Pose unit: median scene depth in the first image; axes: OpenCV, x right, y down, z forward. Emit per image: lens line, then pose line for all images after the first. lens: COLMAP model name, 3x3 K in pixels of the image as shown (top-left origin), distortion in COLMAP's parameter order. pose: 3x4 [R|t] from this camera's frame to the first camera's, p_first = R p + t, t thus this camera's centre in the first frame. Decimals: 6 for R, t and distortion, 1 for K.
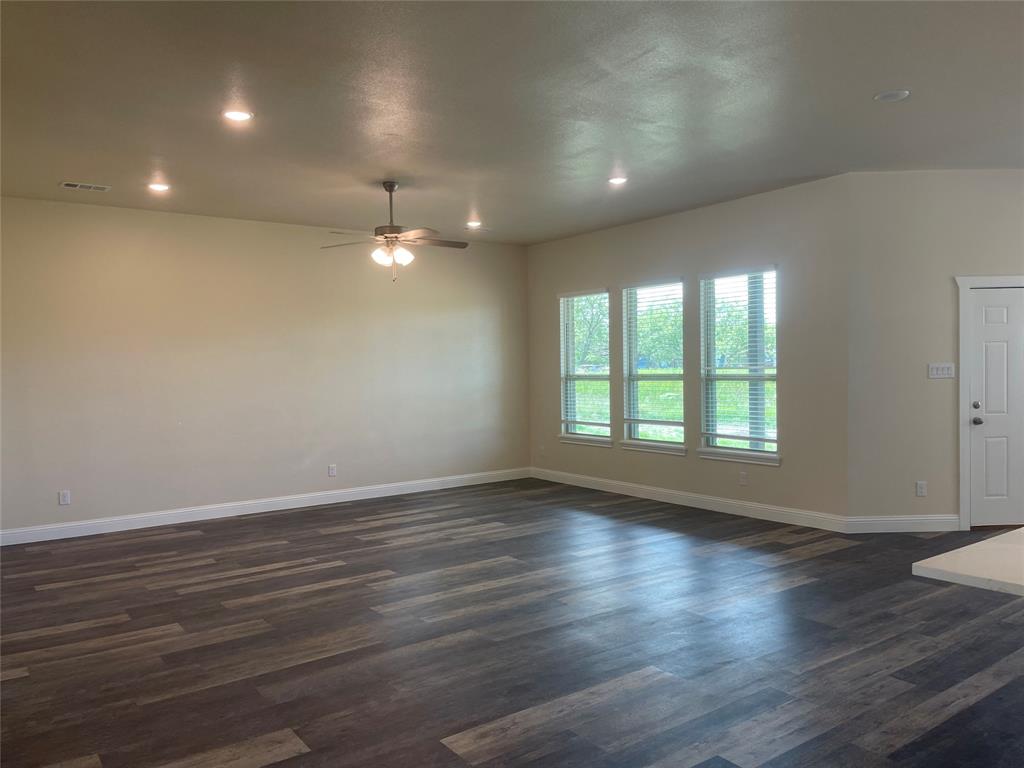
lens RADIAL K [[760.3, 0, 512.0], [0, 760.3, 384.0], [0, 0, 1]] dist [0.050473, -0.113897]
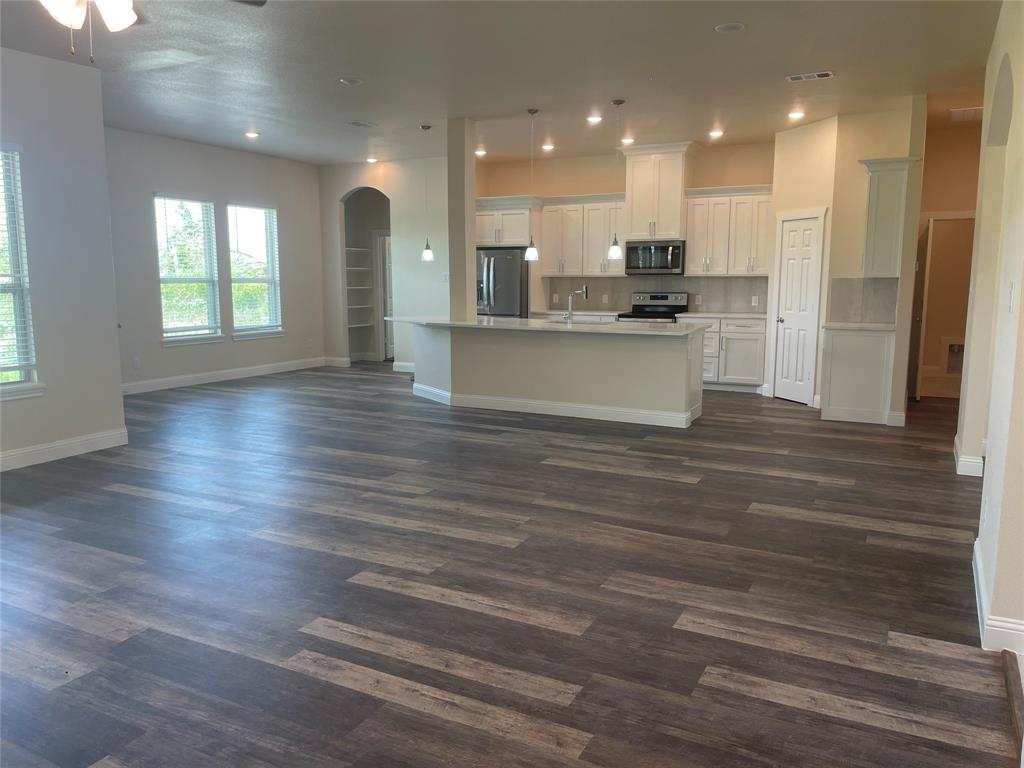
lens RADIAL K [[769.4, 0, 512.0], [0, 769.4, 384.0], [0, 0, 1]] dist [0.063761, -0.089380]
pose [[-0.433539, -0.120539, 0.893037, -1.015351], [0.023501, 0.989164, 0.144923, -0.019197], [-0.900829, 0.083817, -0.426008, 1.461023]]
